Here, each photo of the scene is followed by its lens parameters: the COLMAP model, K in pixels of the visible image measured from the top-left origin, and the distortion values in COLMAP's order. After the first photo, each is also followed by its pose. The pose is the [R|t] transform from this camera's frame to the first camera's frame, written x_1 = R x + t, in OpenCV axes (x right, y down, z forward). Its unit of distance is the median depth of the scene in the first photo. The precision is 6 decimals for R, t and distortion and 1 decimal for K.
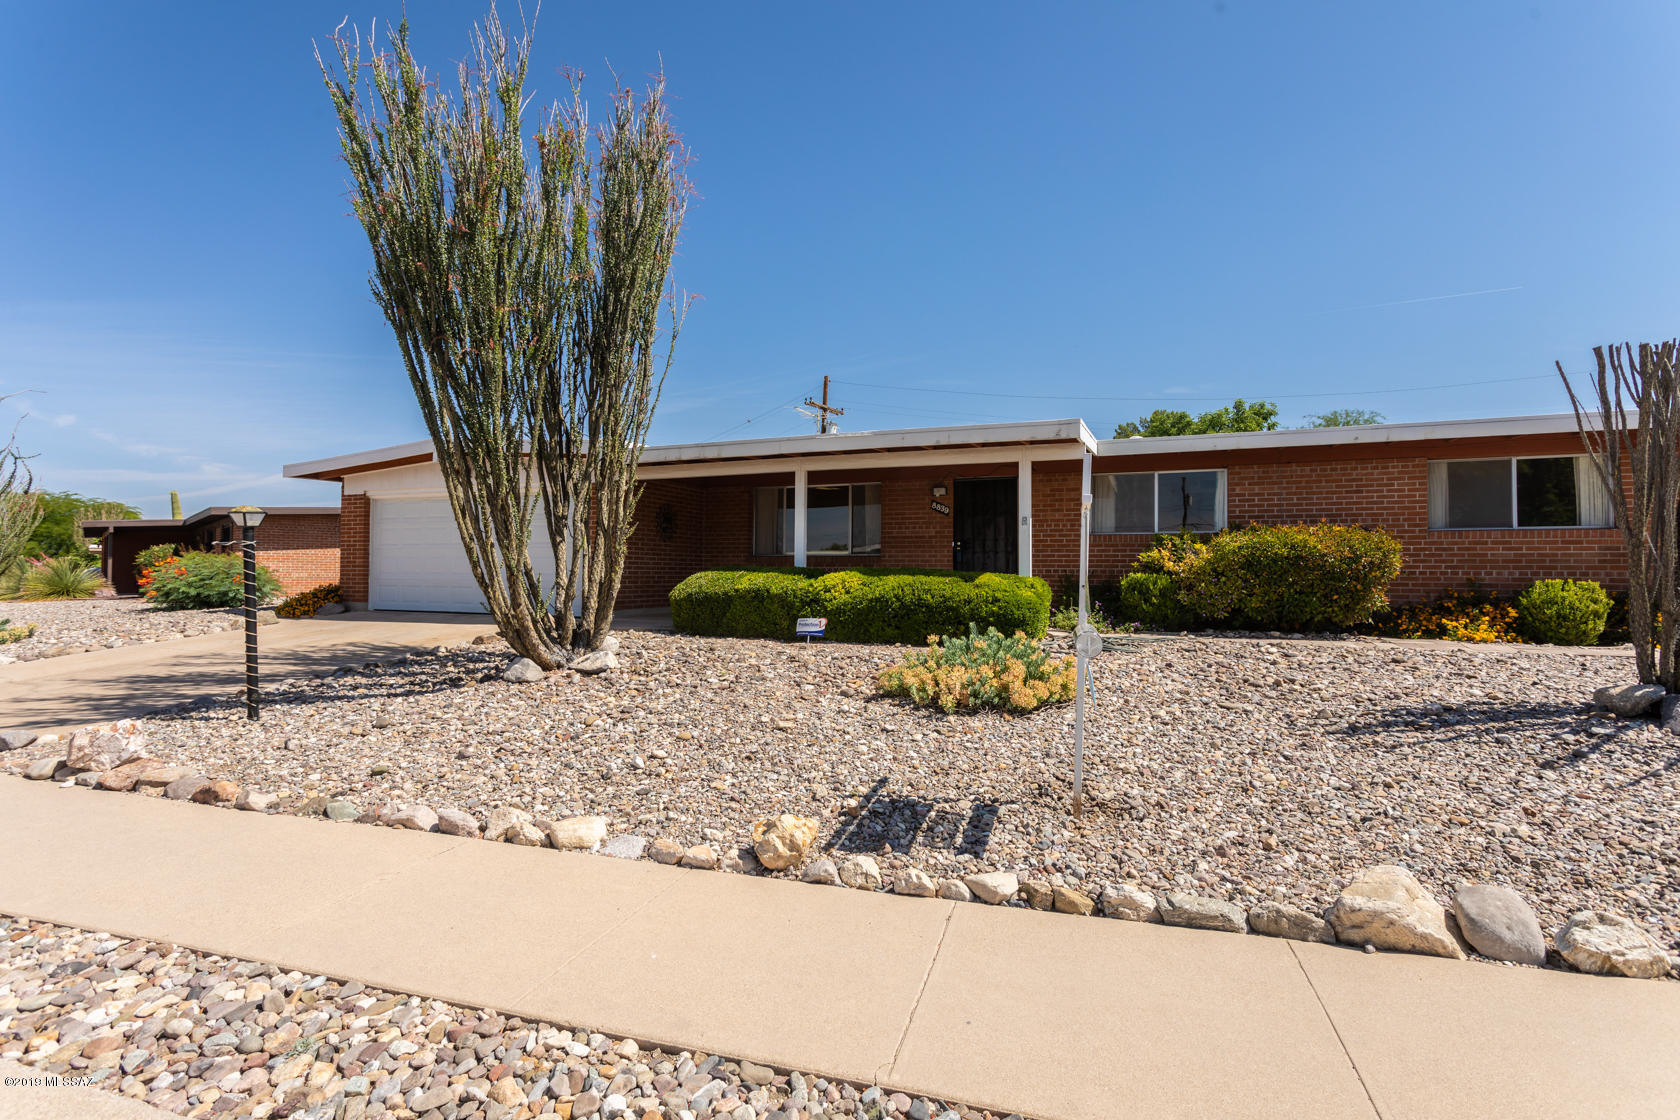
lens RADIAL K [[782.4, 0, 839.3], [0, 782.4, 560.2], [0, 0, 1]] dist [0.002438, 0.000828]
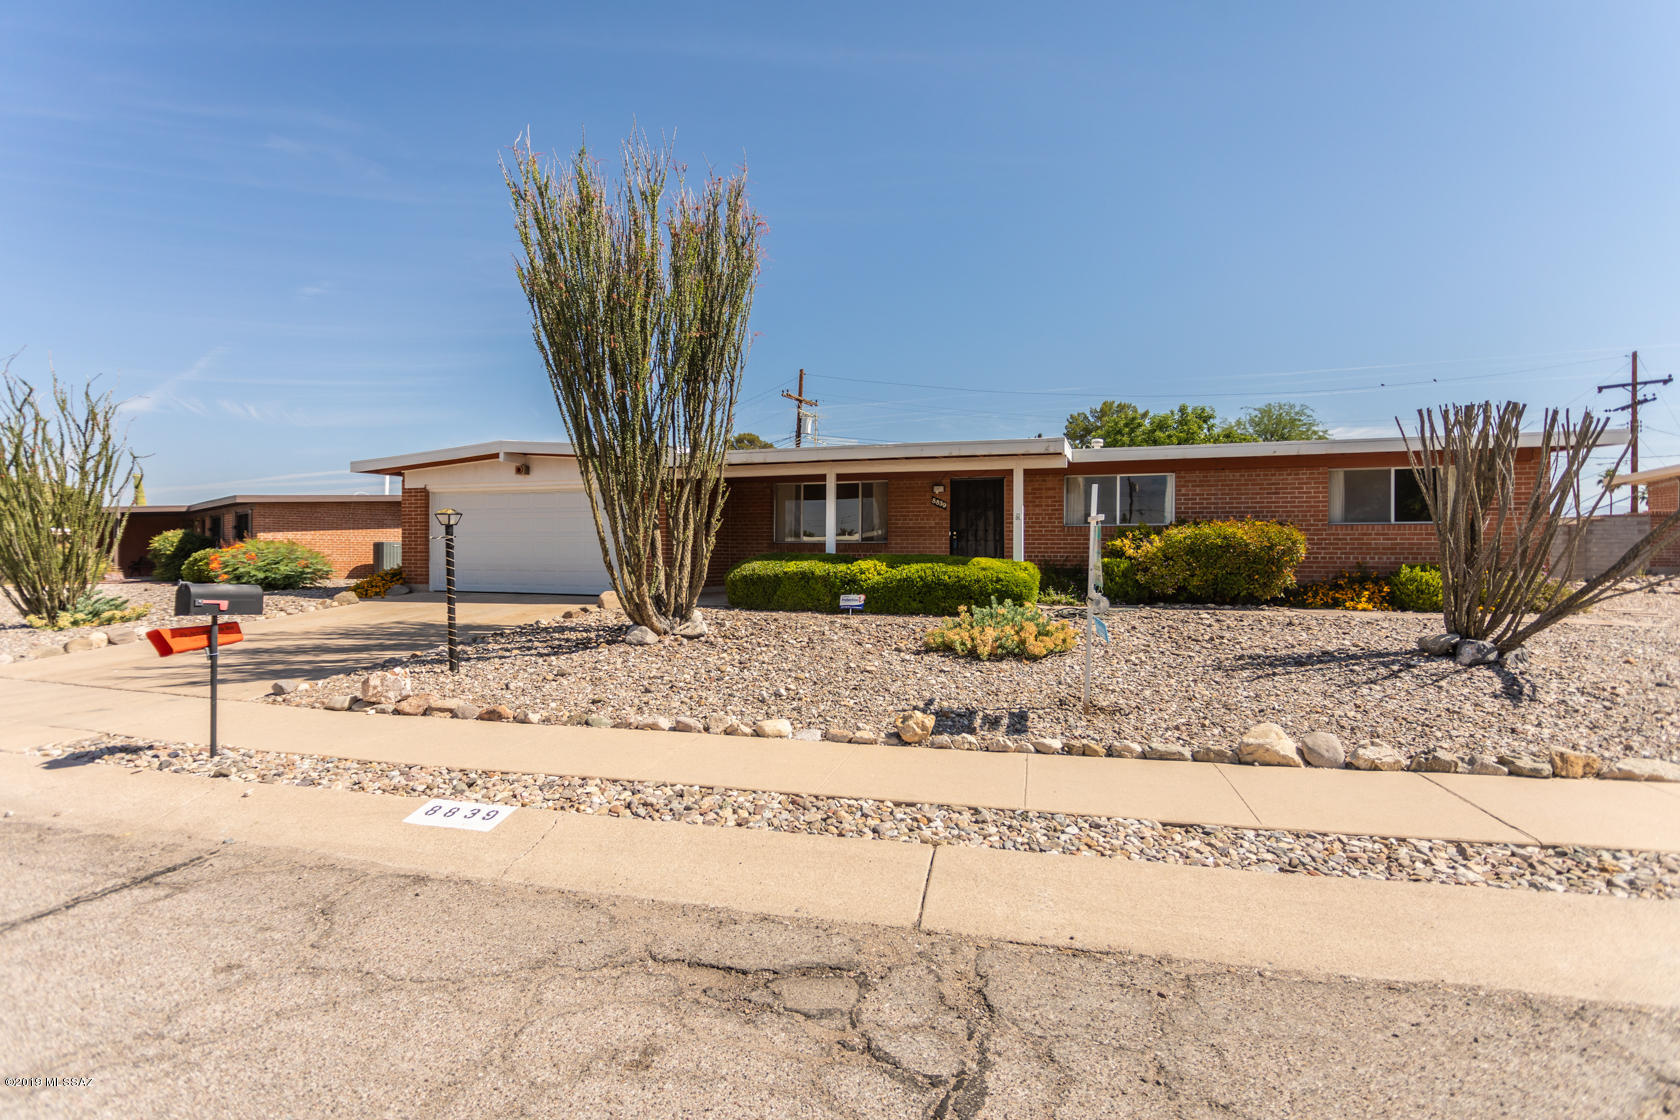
lens RADIAL K [[782.4, 0, 840.9], [0, 782.4, 562.0], [0, 0, 1]] dist [0.002438, 0.000828]
pose [[0.997964, -0.001378, 0.063768, -0.175594], [-0.000178, 0.999703, 0.024385, -0.011738], [-0.063783, -0.024347, 0.997667, -0.322537]]
